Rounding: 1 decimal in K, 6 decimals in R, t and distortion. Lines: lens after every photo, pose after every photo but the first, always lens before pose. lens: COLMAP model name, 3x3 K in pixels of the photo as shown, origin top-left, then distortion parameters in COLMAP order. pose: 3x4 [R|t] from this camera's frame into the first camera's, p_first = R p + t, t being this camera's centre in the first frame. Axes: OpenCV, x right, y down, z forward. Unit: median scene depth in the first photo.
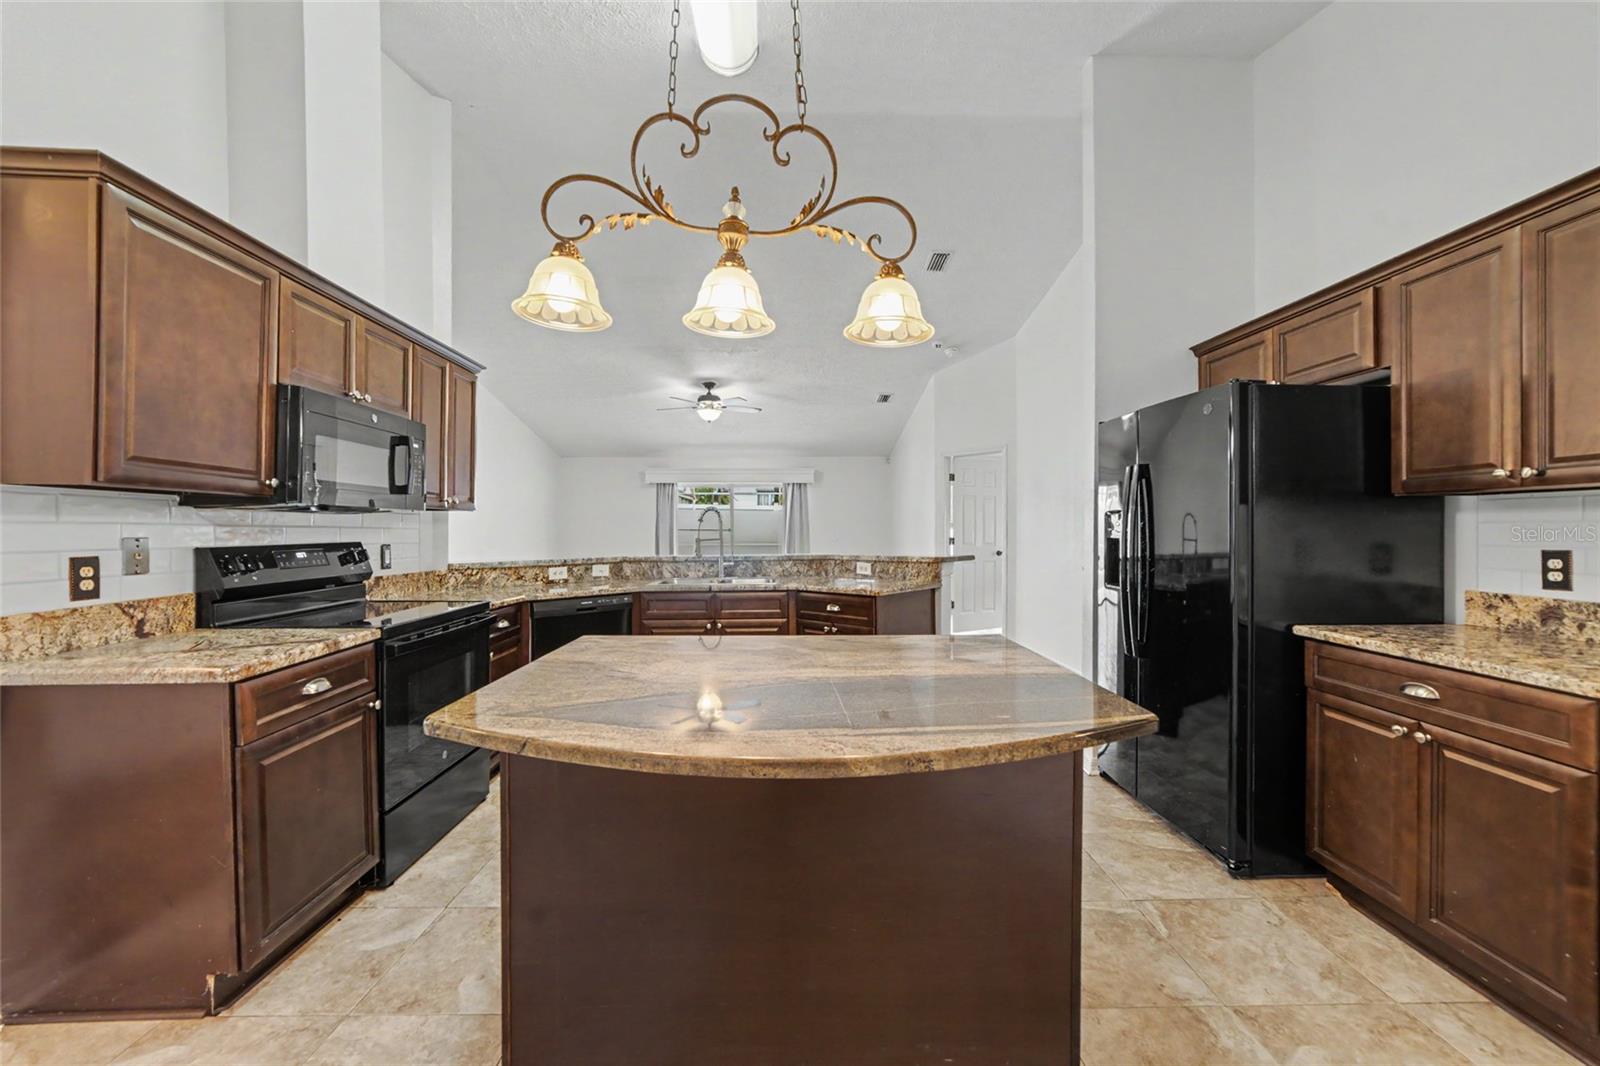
lens RADIAL K [[650.5, 0, 810.5], [0, 650.5, 530.7], [0, 0, 1]] dist [-0.006654, 0.003244]
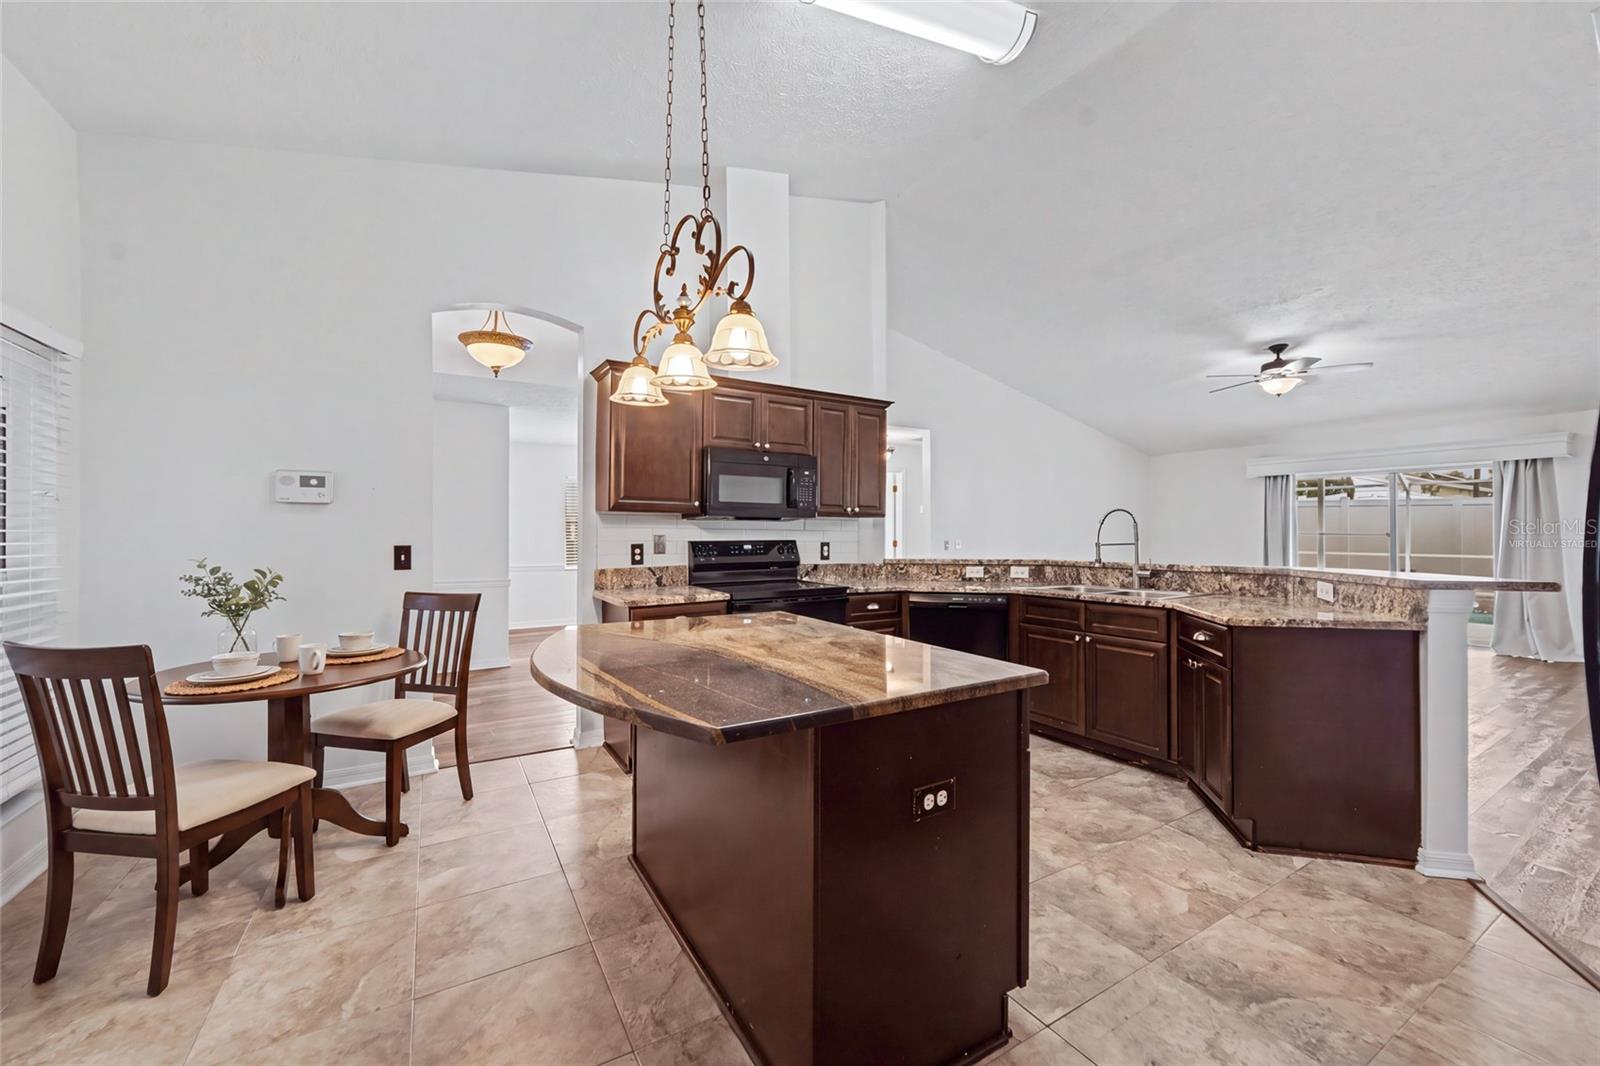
lens RADIAL K [[650.5, 0, 778.0], [0, 650.5, 530.8], [0, 0, 1]] dist [-0.006654, 0.003244]
pose [[0.475433, -0.000228, -0.879752, 0.457132], [-0.005165, 0.999982, -0.003050, 0.000828], [0.879737, 0.005995, 0.475423, 0.196332]]
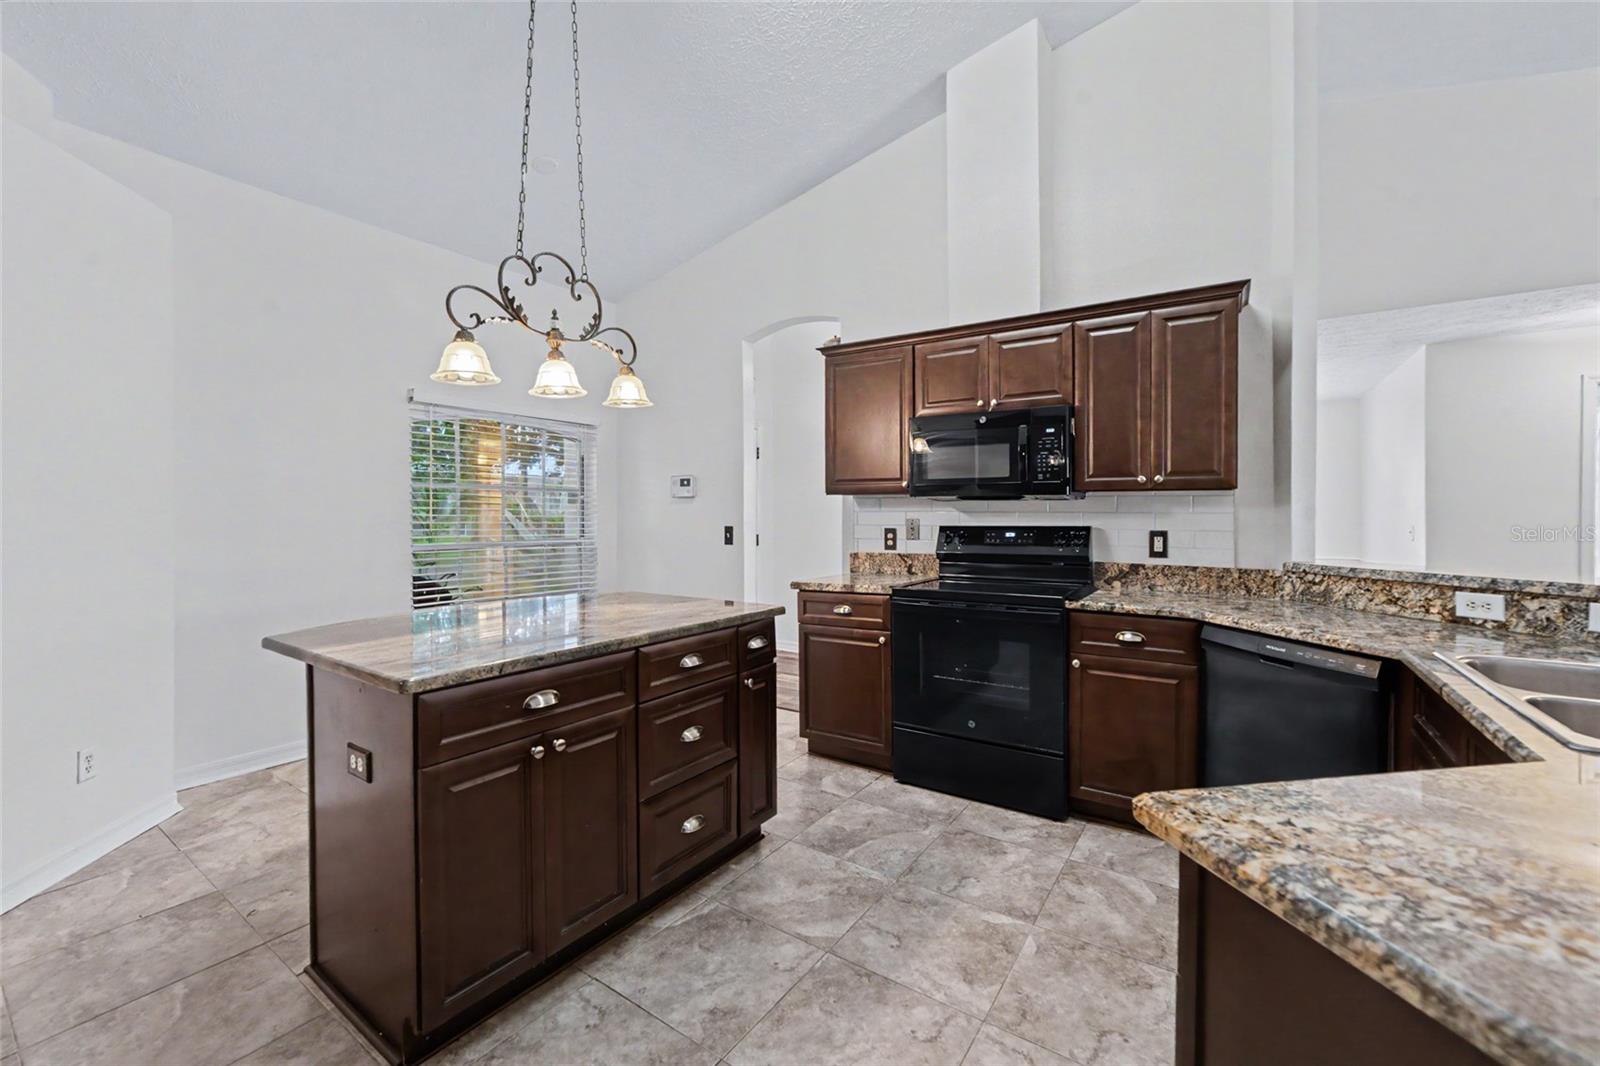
lens RADIAL K [[650.5, 0, 791.3], [0, 650.5, 533.0], [0, 0, 1]] dist [-0.006654, 0.003244]
pose [[-0.599072, 0.026221, -0.800266, 0.318304], [0.001443, 0.999497, 0.031668, -0.004346], [0.800694, 0.017817, -0.598809, 0.948833]]
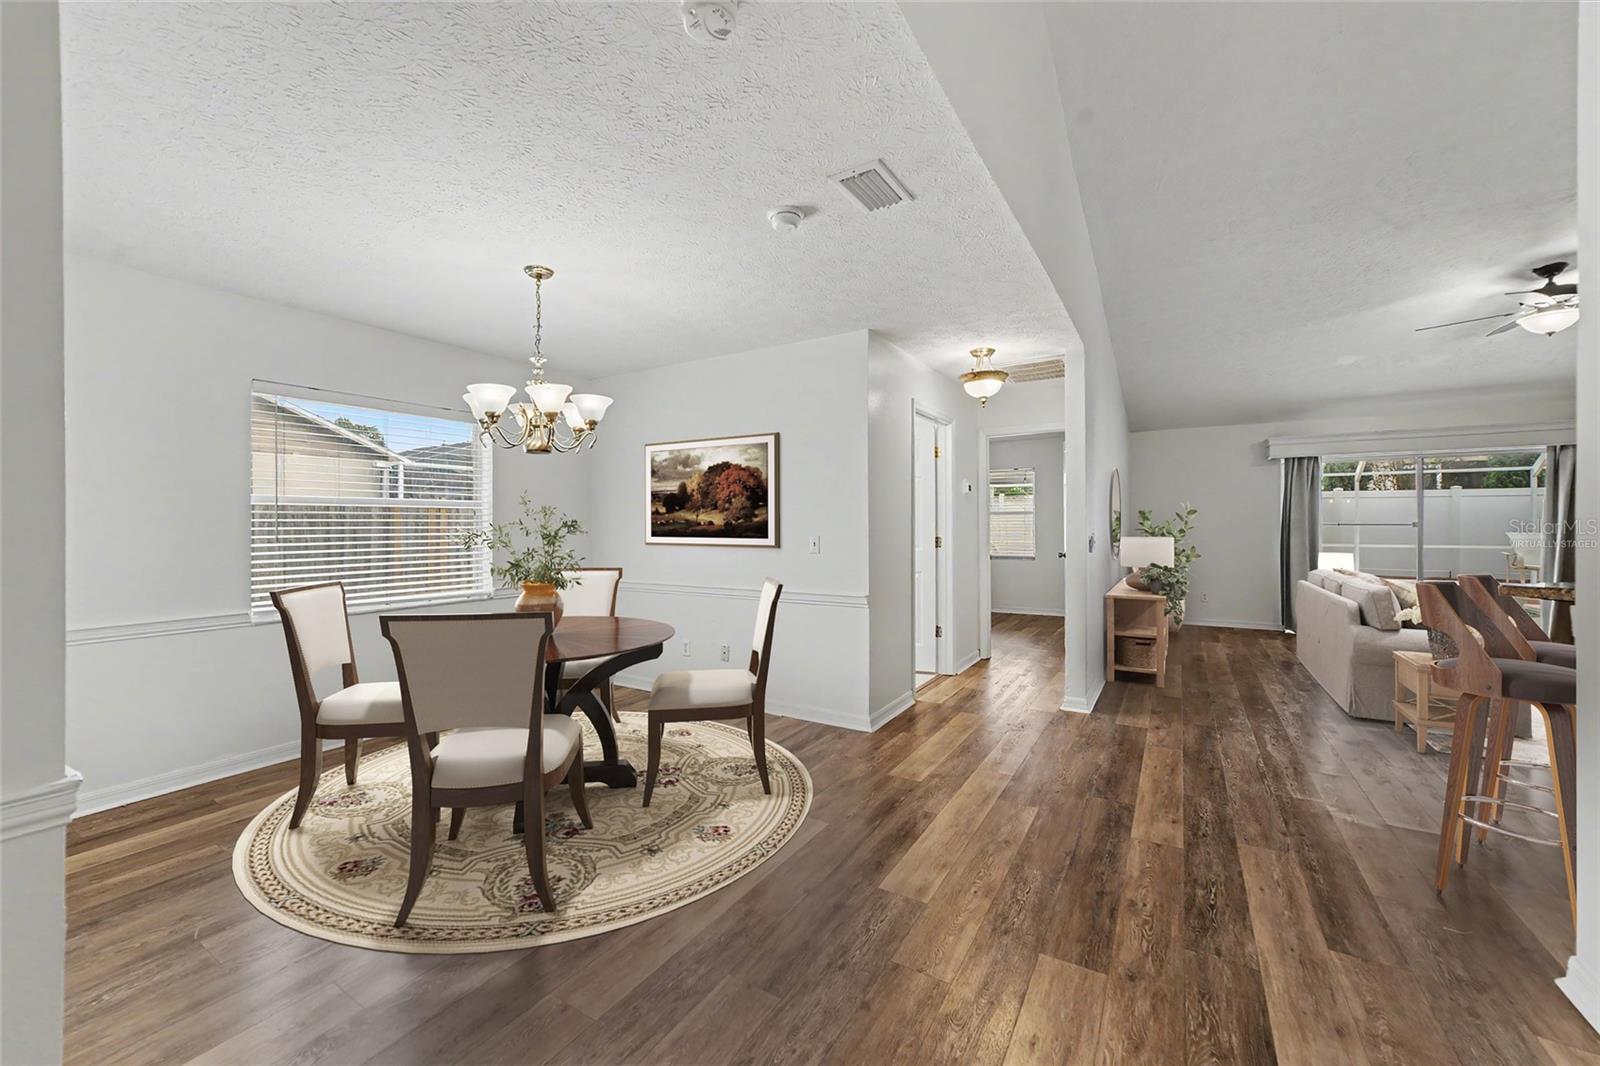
lens RADIAL K [[650.5, 0, 787.8], [0, 650.5, 531.2], [0, 0, 1]] dist [-0.006654, 0.003244]
pose [[0.849131, 0.002039, -0.528179, -0.789316], [0.002084, 0.999972, 0.007211, -0.003103], [0.528179, -0.007224, 0.849103, 0.318283]]
